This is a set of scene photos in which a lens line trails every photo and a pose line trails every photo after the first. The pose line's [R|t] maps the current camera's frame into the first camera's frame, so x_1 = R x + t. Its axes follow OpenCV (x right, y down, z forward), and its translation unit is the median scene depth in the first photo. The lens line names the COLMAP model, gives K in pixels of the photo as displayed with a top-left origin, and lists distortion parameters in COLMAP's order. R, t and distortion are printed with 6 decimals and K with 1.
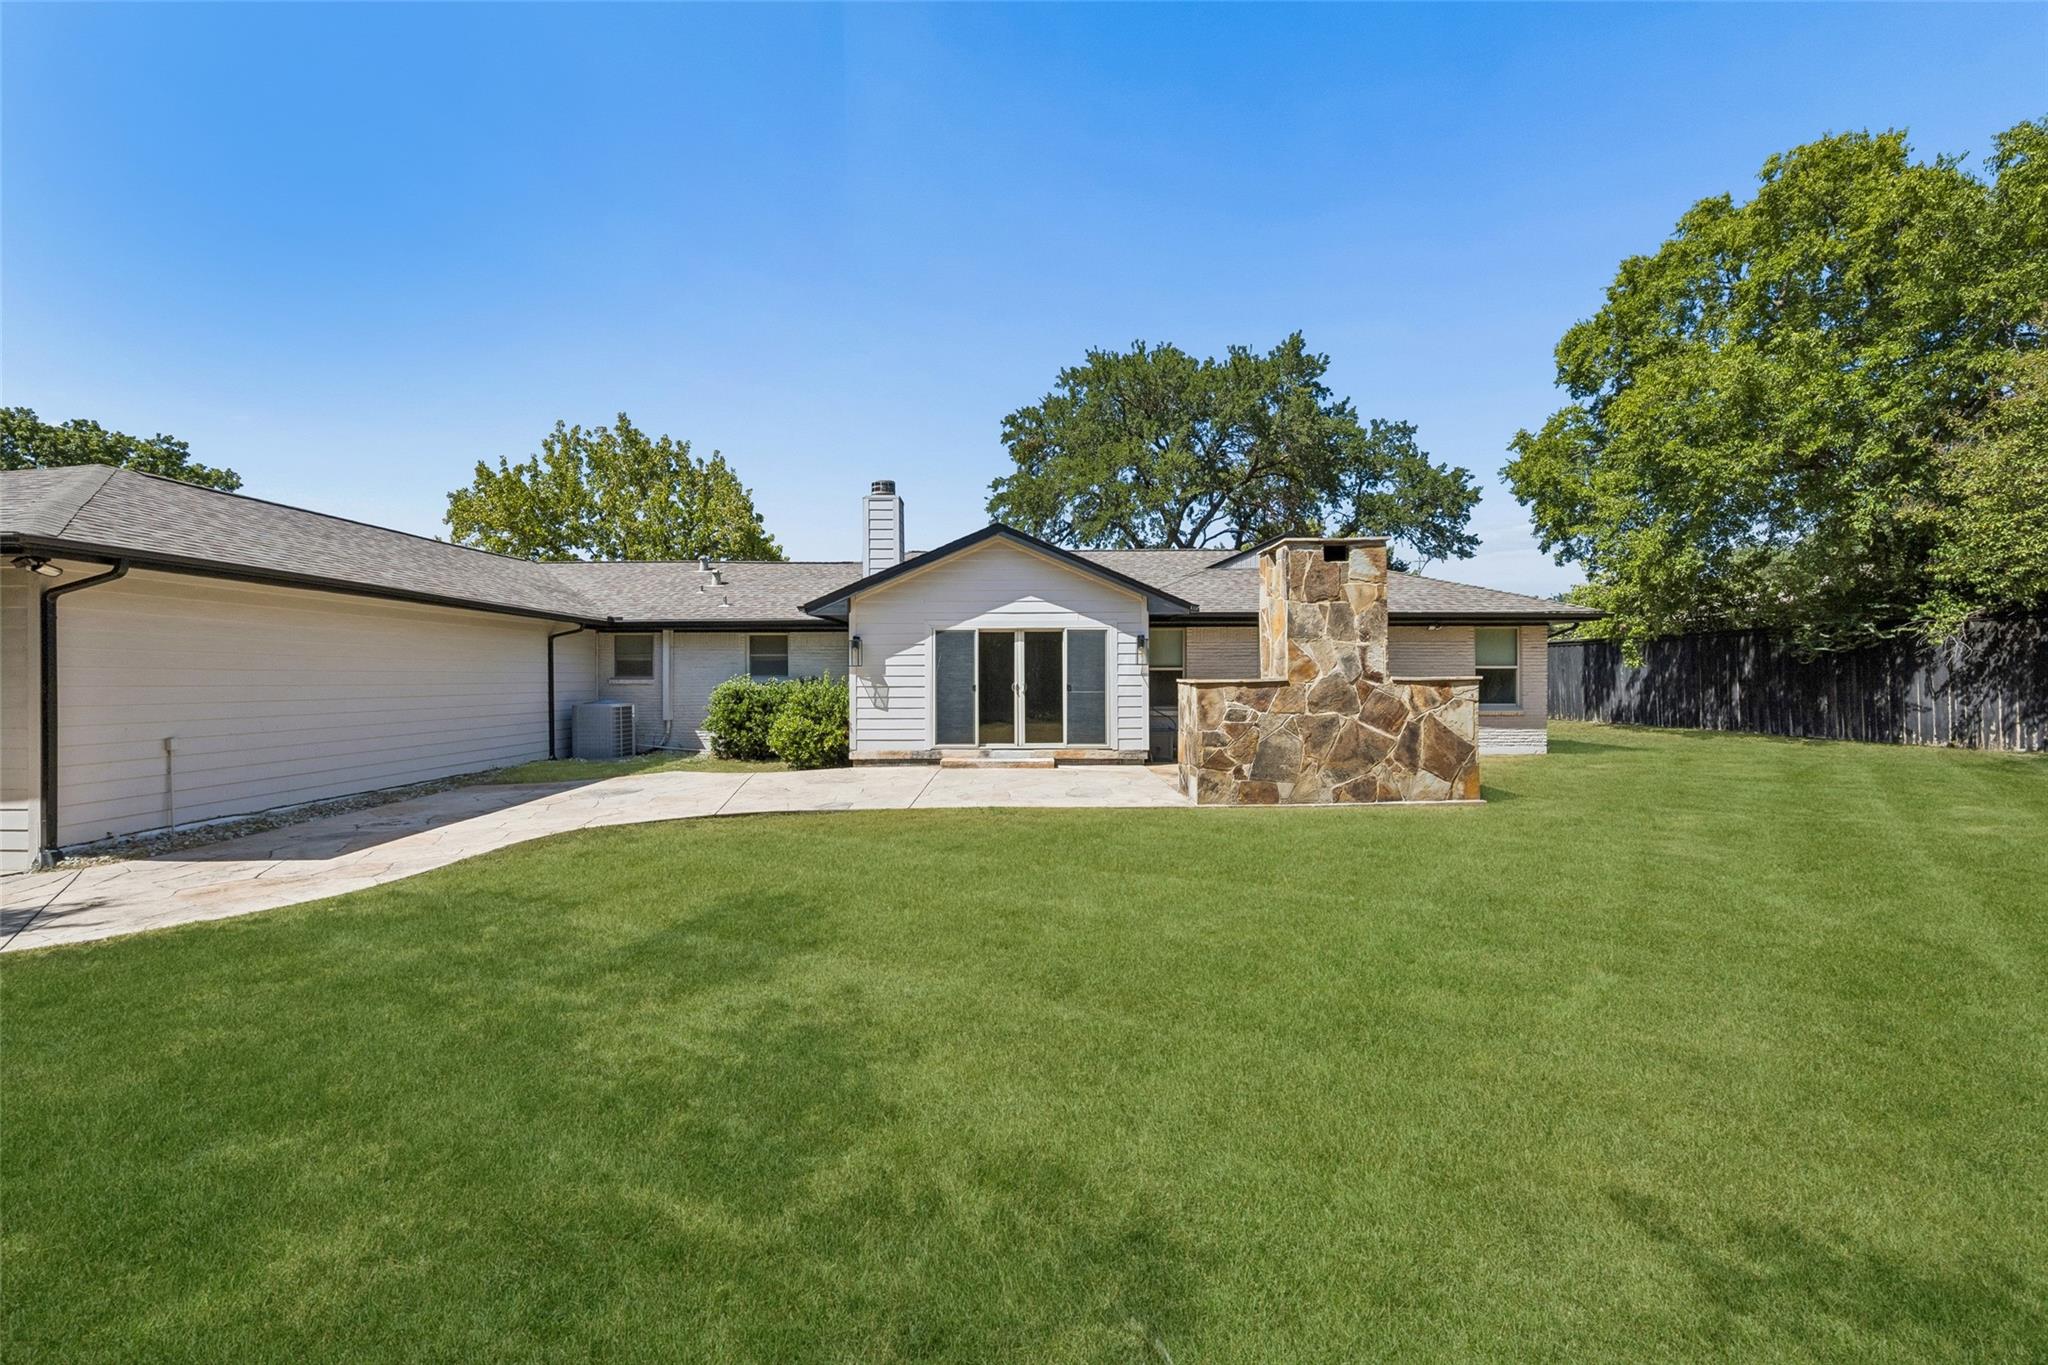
lens RADIAL K [[797.4, 0, 1017.9], [0, 797.4, 669.0], [0, 0, 1]] dist [-0.000709, -0.000012]
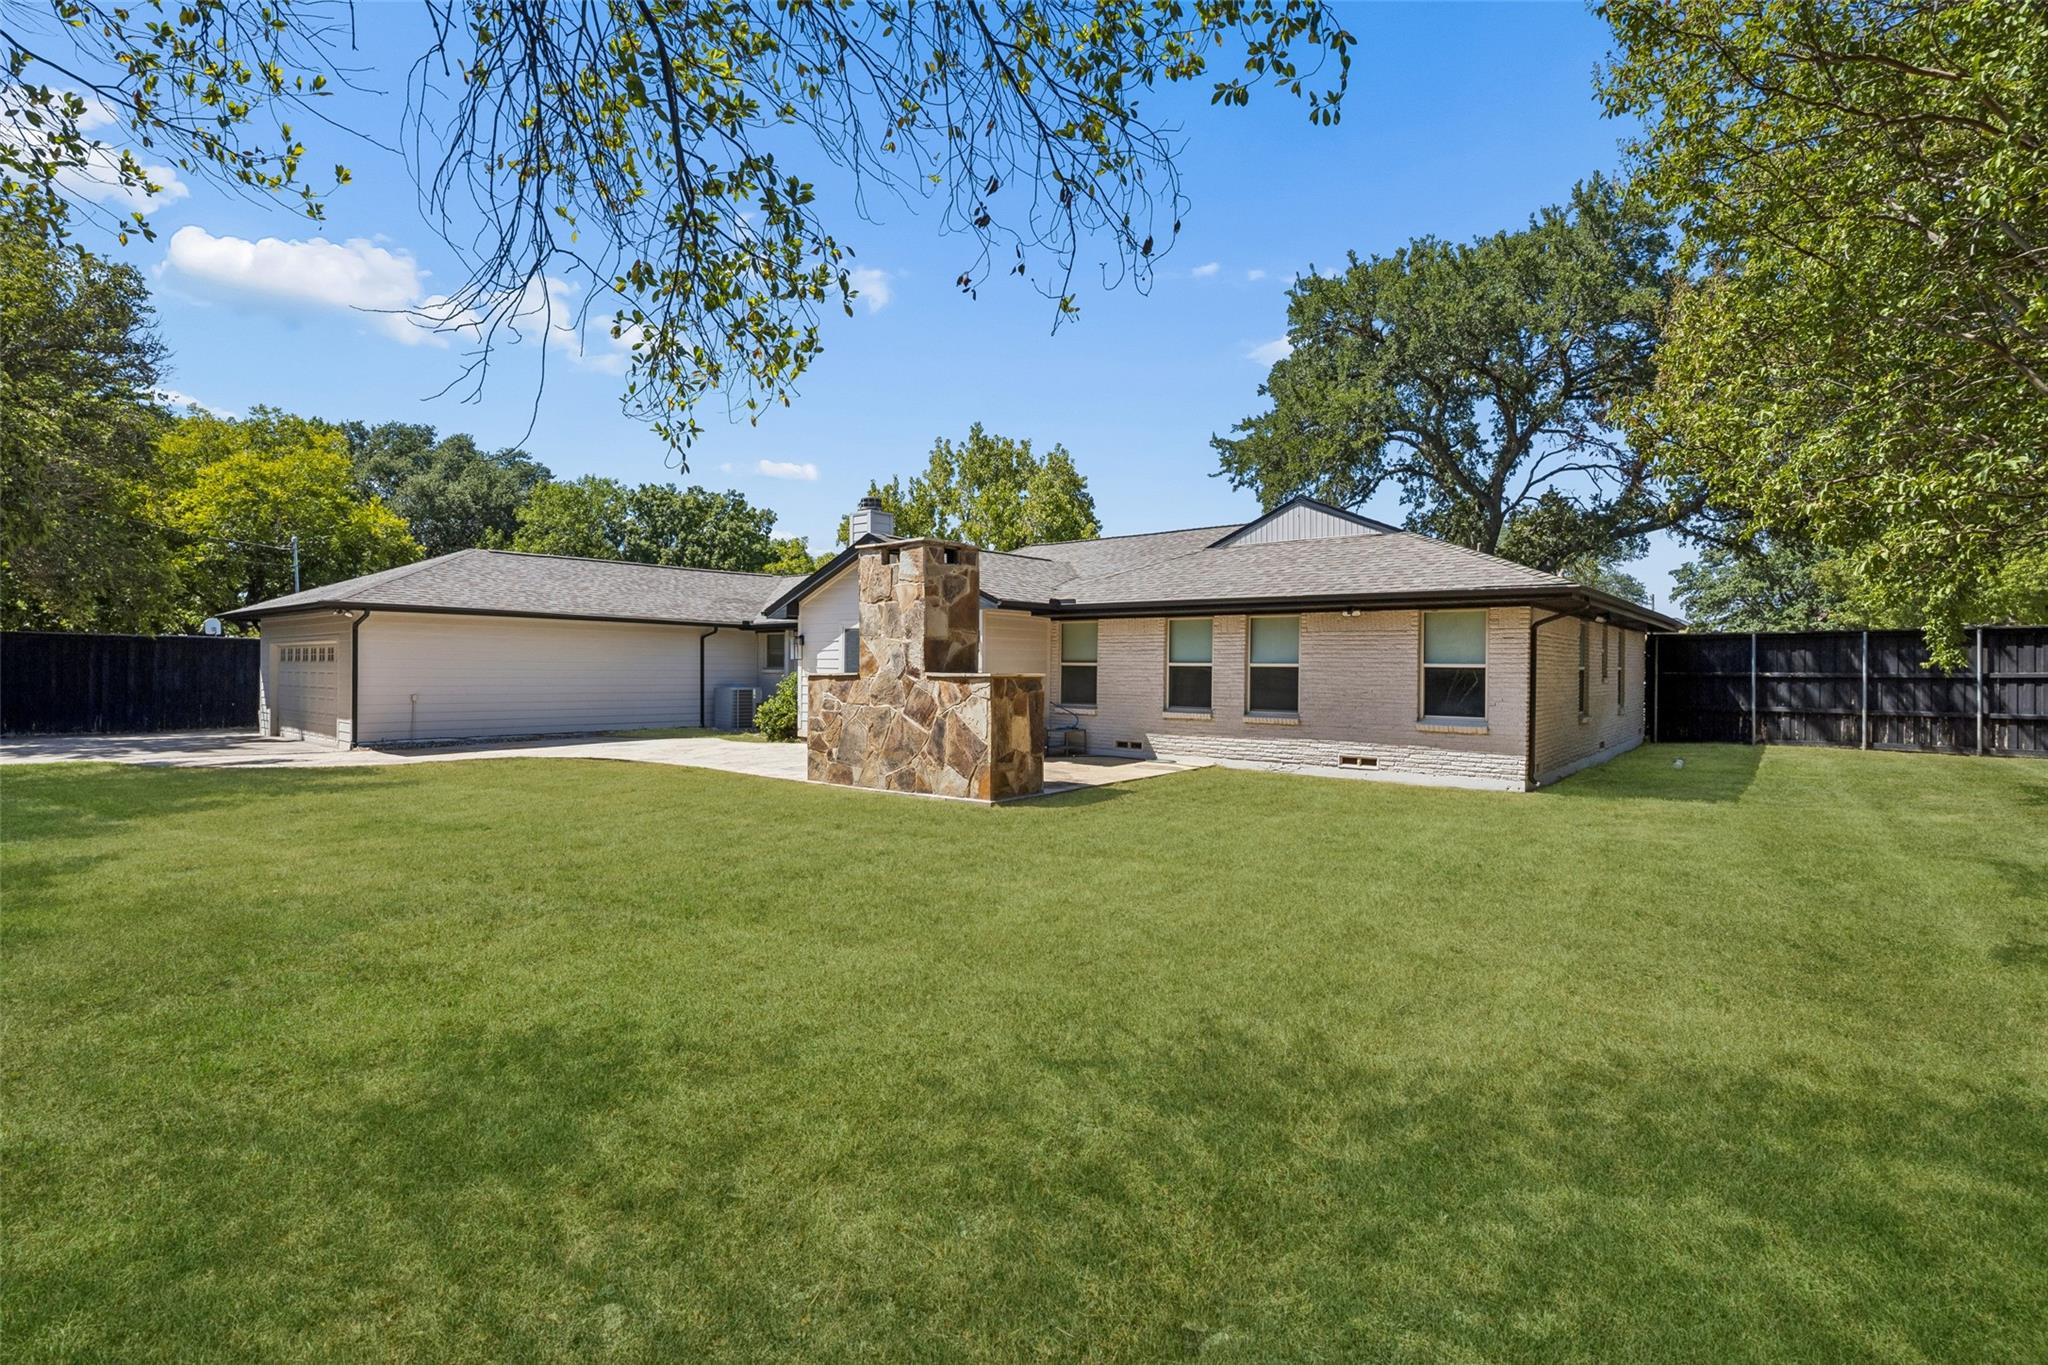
lens RADIAL K [[970.0, 0, 1017.3], [0, 970.0, 665.7], [0, 0, 1]] dist [-0.011958, 0.000152]
pose [[0.762636, 0.010132, -0.646749, 1.371215], [-0.006949, 0.999948, 0.007471, -0.009710], [0.646791, -0.001204, 0.762667, 0.118070]]
